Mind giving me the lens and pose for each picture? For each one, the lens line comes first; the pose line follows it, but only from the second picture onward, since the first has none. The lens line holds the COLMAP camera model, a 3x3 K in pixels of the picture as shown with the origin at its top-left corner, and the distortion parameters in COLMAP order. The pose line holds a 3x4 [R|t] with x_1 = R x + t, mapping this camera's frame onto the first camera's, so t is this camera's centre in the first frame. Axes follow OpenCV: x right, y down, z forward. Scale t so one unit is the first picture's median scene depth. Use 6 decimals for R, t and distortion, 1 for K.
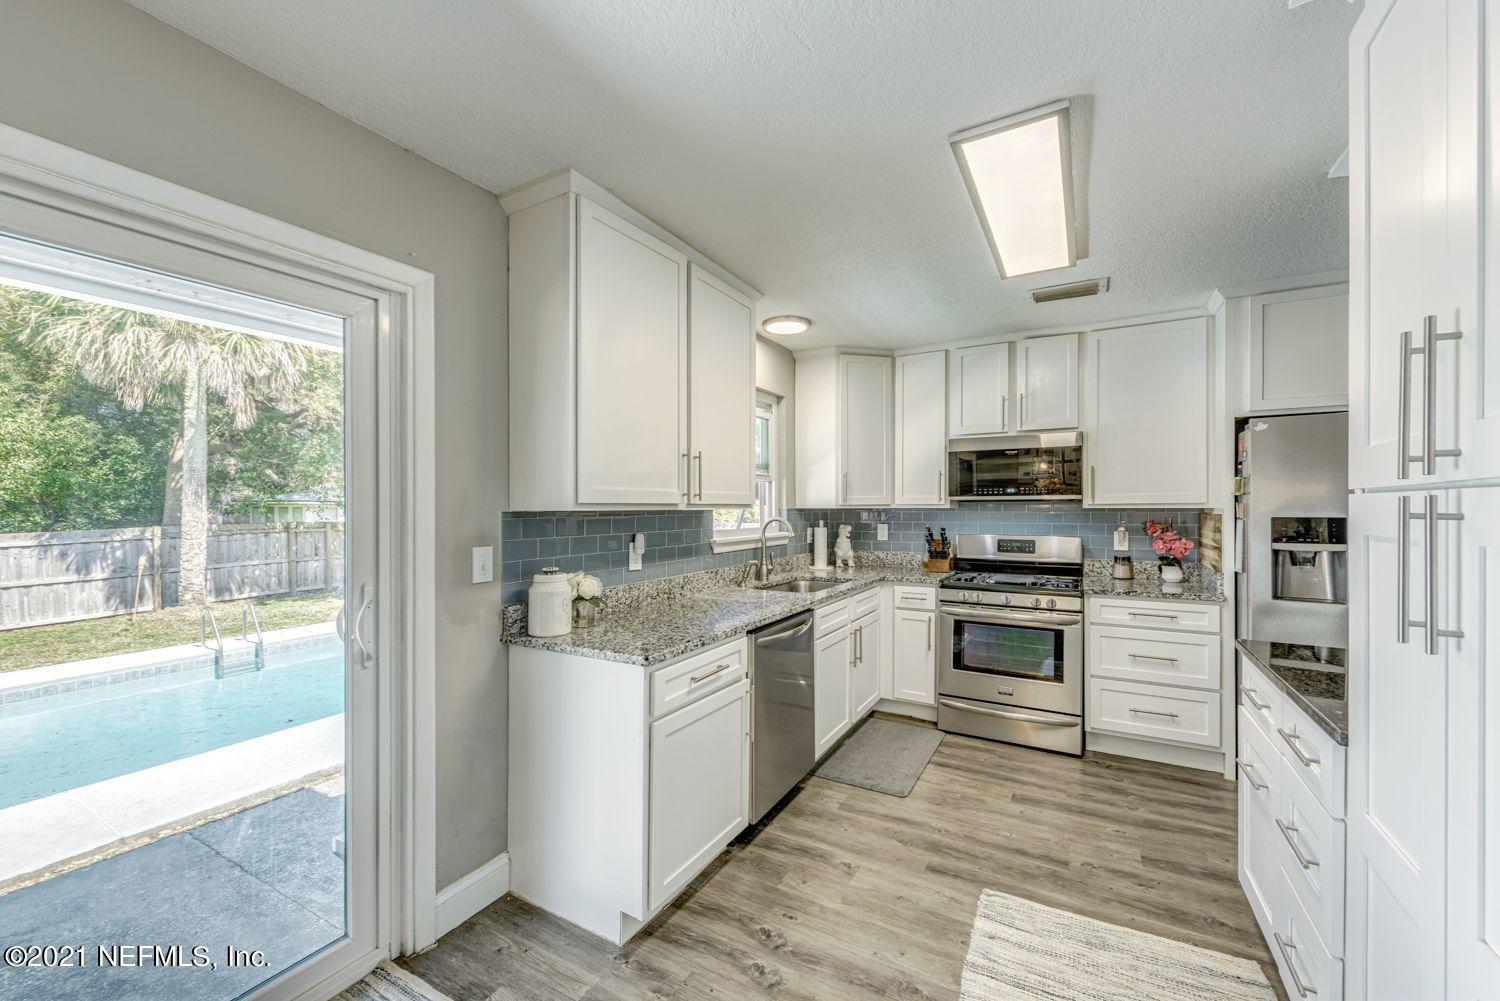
lens RADIAL K [[606.0, 0, 740.1], [0, 606.0, 506.5], [0, 0, 1]] dist [0.009701, -0.002593]
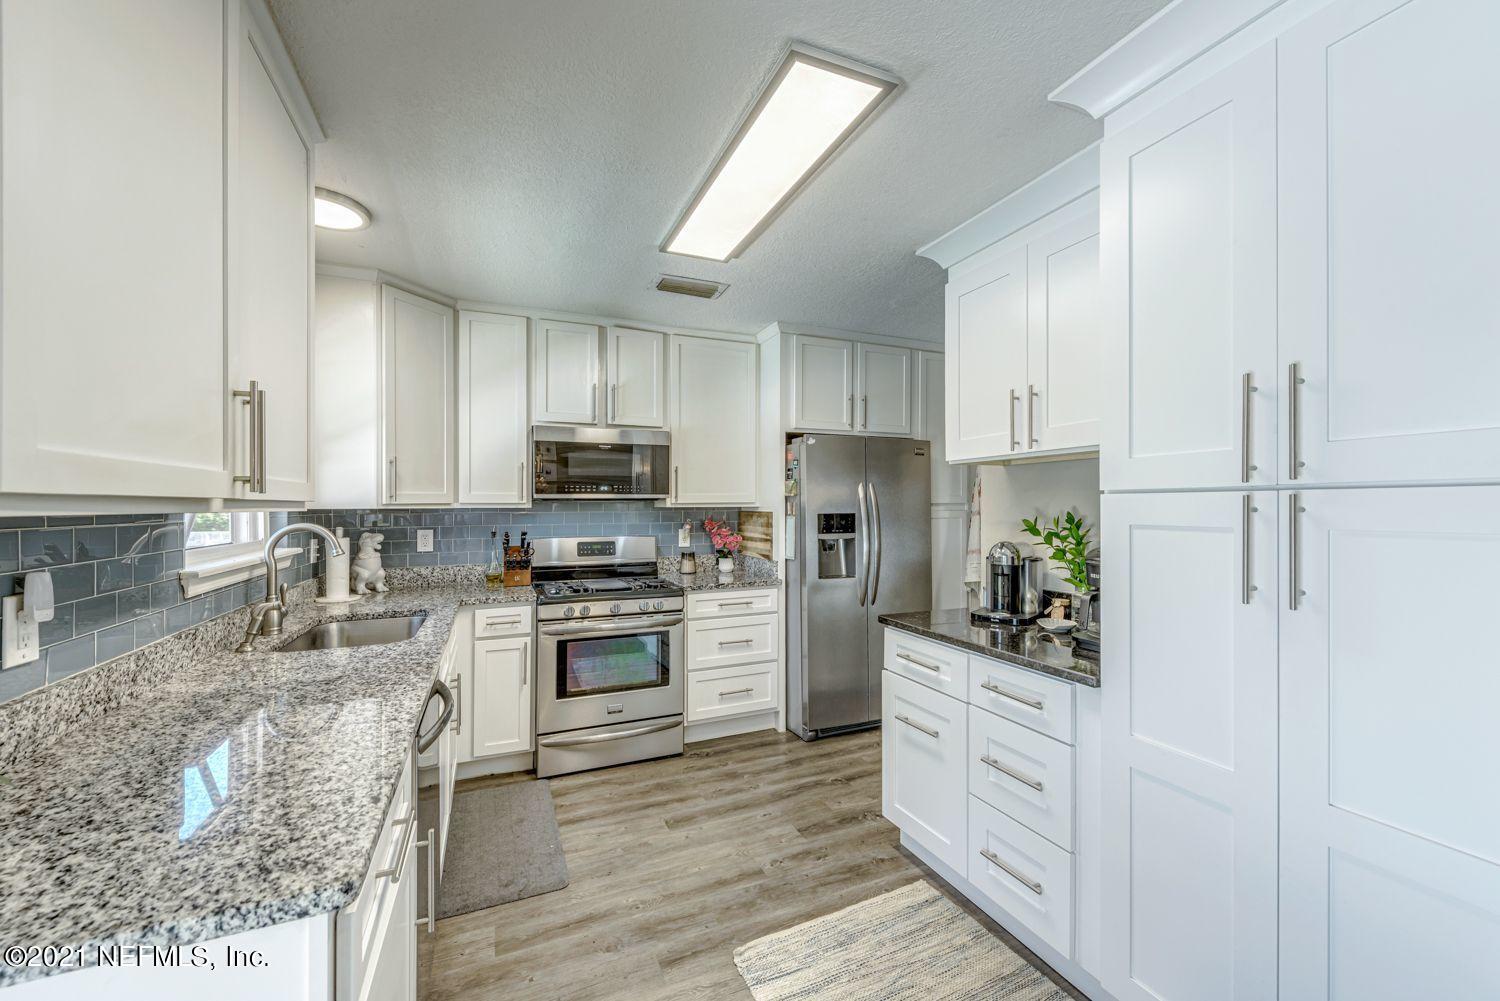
lens RADIAL K [[606.0, 0, 770.5], [0, 606.0, 507.8], [0, 0, 1]] dist [0.009701, -0.002593]
pose [[0.582994, -0.002926, 0.812471, -0.170443], [0.002000, 0.999996, 0.002166, 0.001792], [-0.812474, 0.000362, 0.582997, 0.294636]]
